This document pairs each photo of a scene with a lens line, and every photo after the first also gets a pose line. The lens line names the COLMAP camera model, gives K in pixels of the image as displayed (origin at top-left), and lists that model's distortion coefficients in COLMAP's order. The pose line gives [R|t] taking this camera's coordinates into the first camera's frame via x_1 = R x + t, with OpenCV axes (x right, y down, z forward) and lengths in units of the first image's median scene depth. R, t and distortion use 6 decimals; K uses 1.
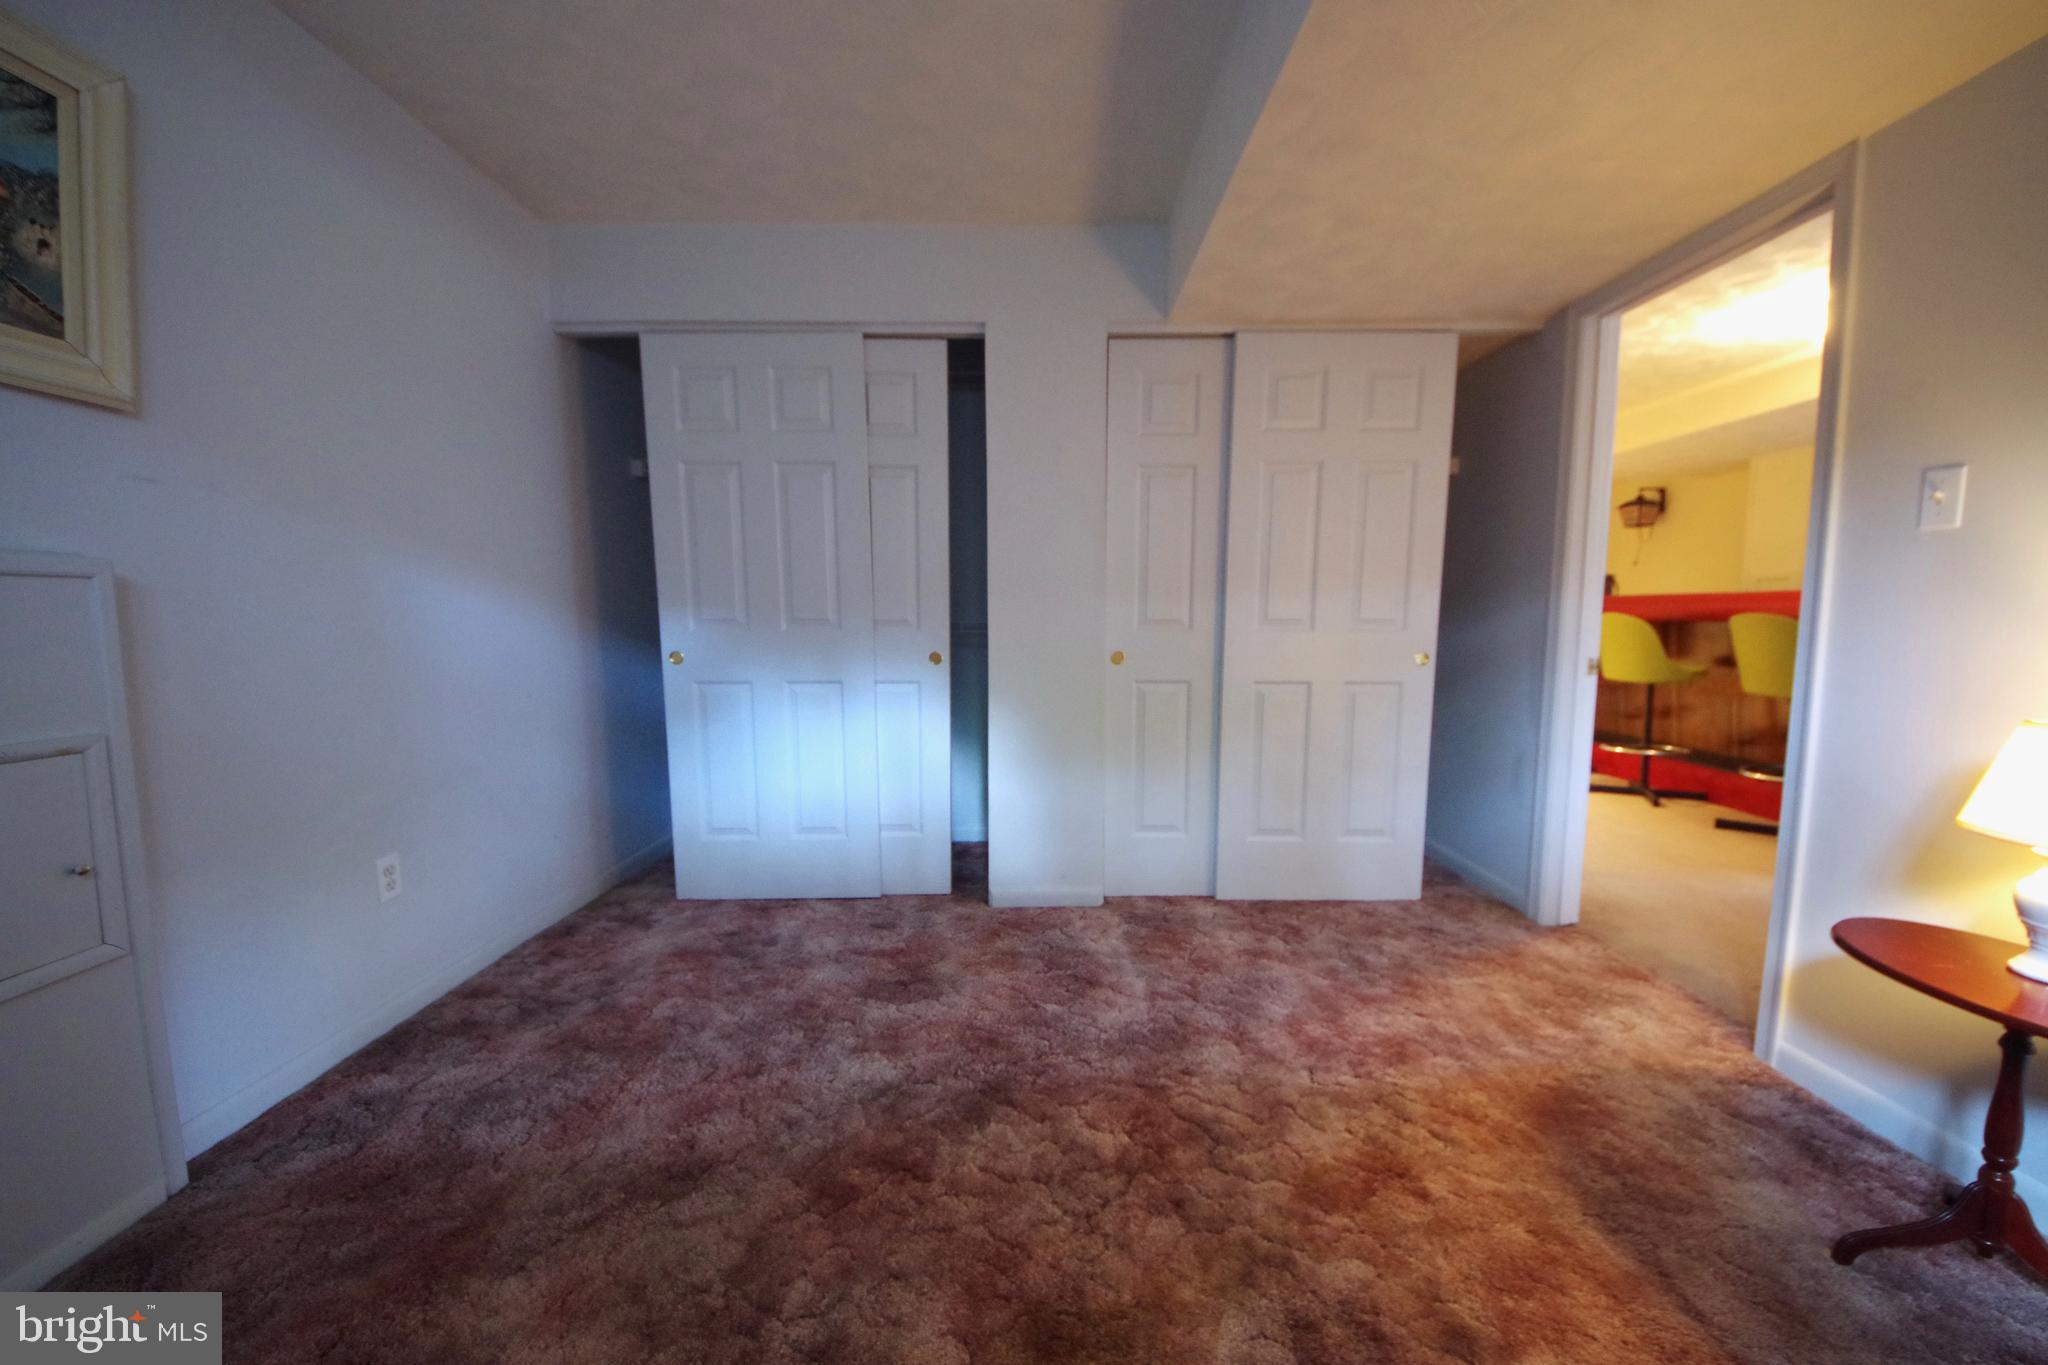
lens RADIAL K [[750.3, 0, 1022.5], [0, 750.3, 684.2], [0, 0, 1]] dist [0.049395, -0.026159]
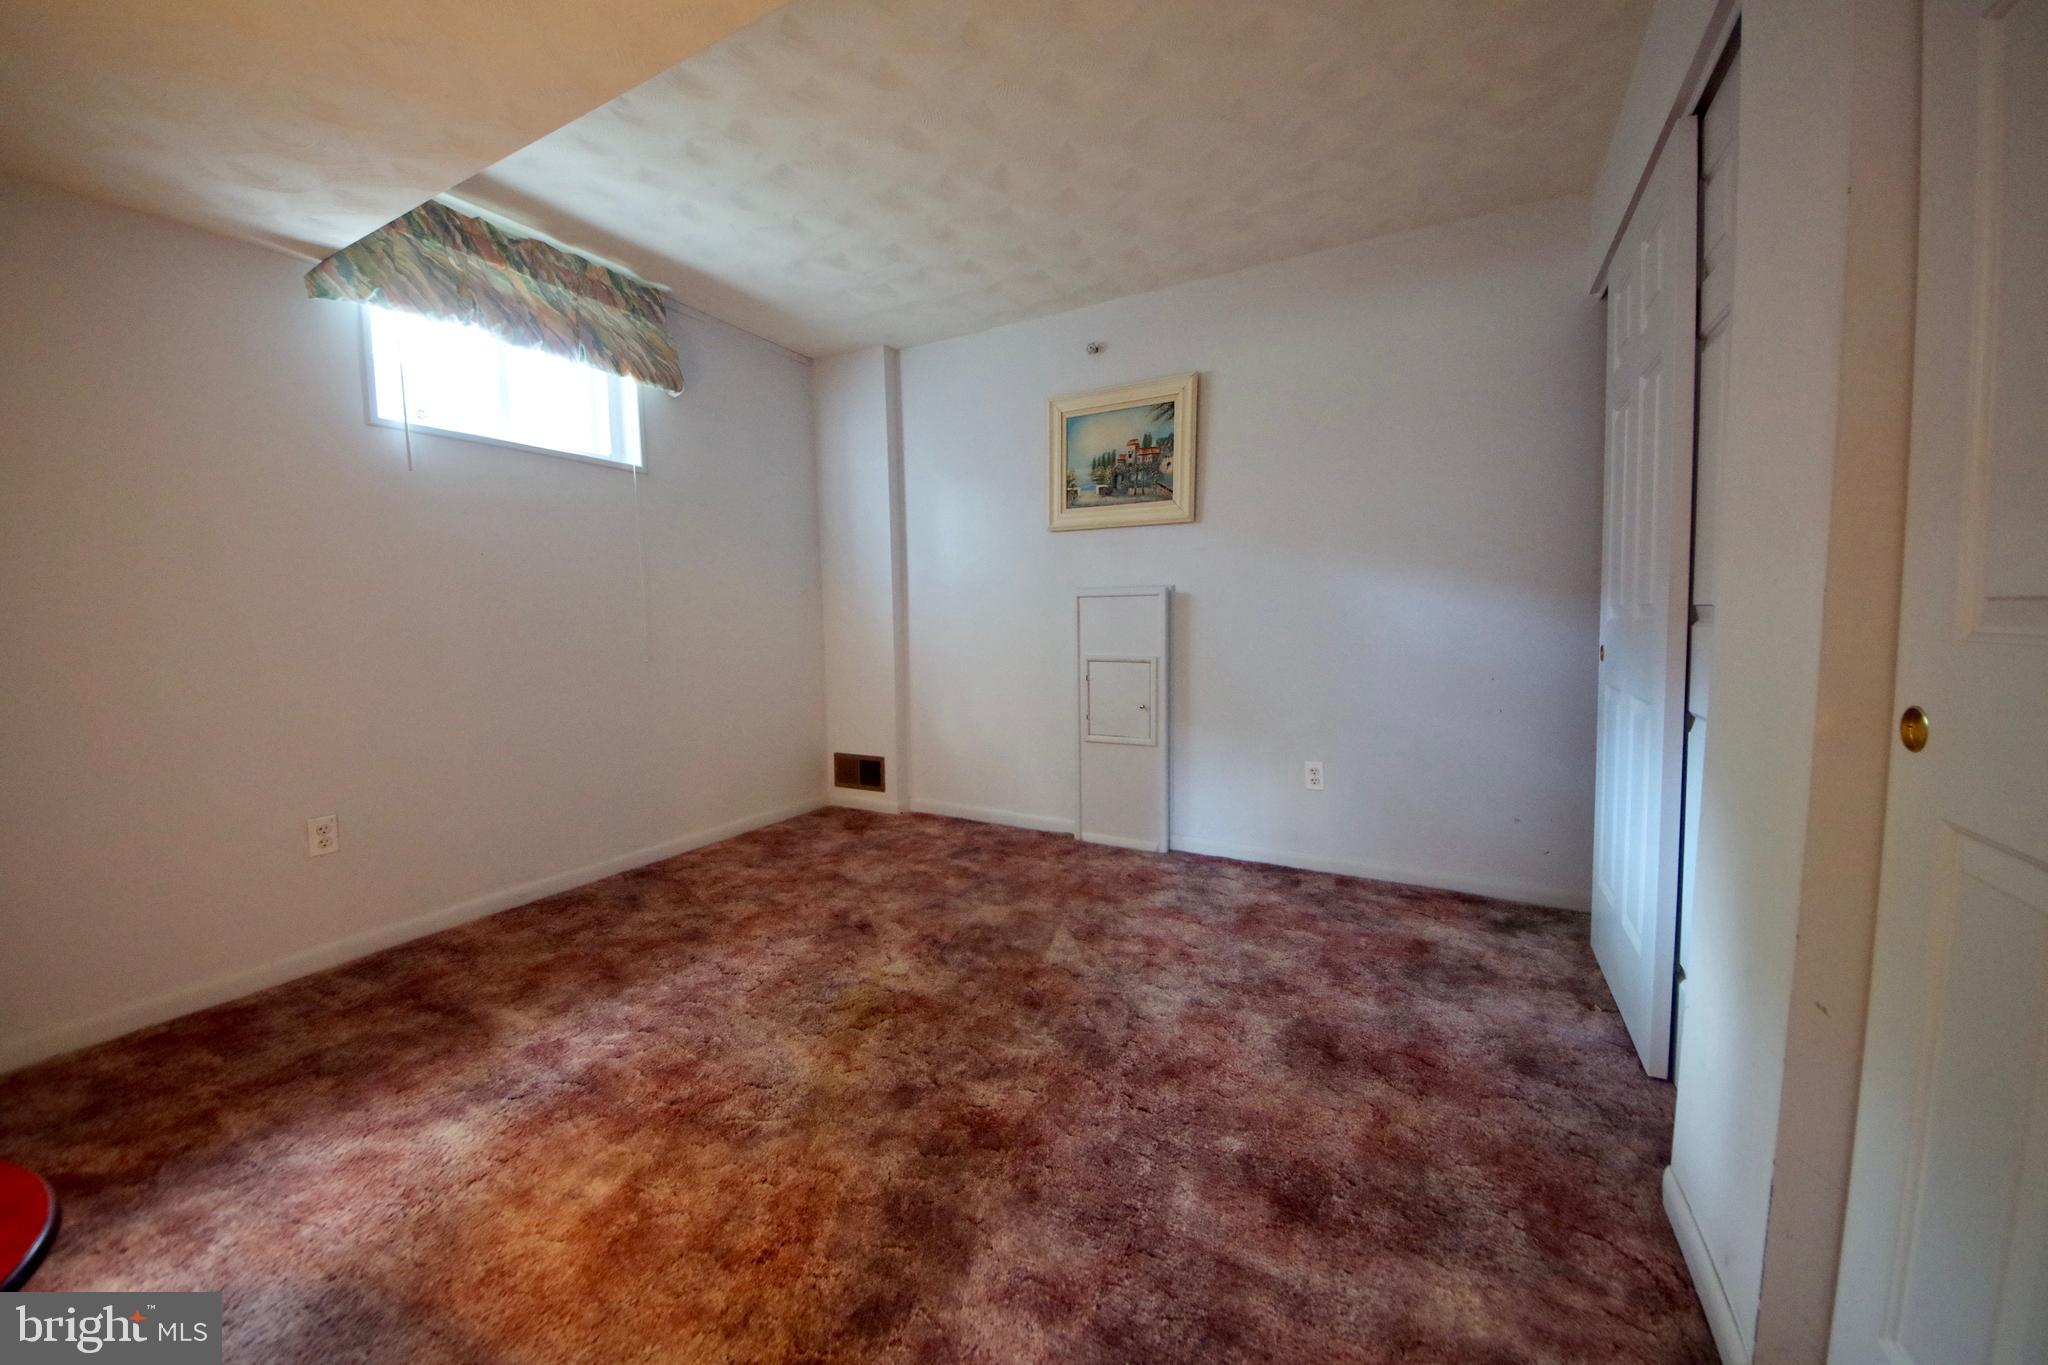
lens RADIAL K [[750.3, 0, 1022.5], [0, 750.3, 684.2], [0, 0, 1]] dist [0.049395, -0.026159]
pose [[-0.489474, 0.082417, -0.868114, 0.752338], [-0.062933, 0.989589, 0.129433, -0.090464], [0.869744, 0.117987, -0.479192, 1.149754]]
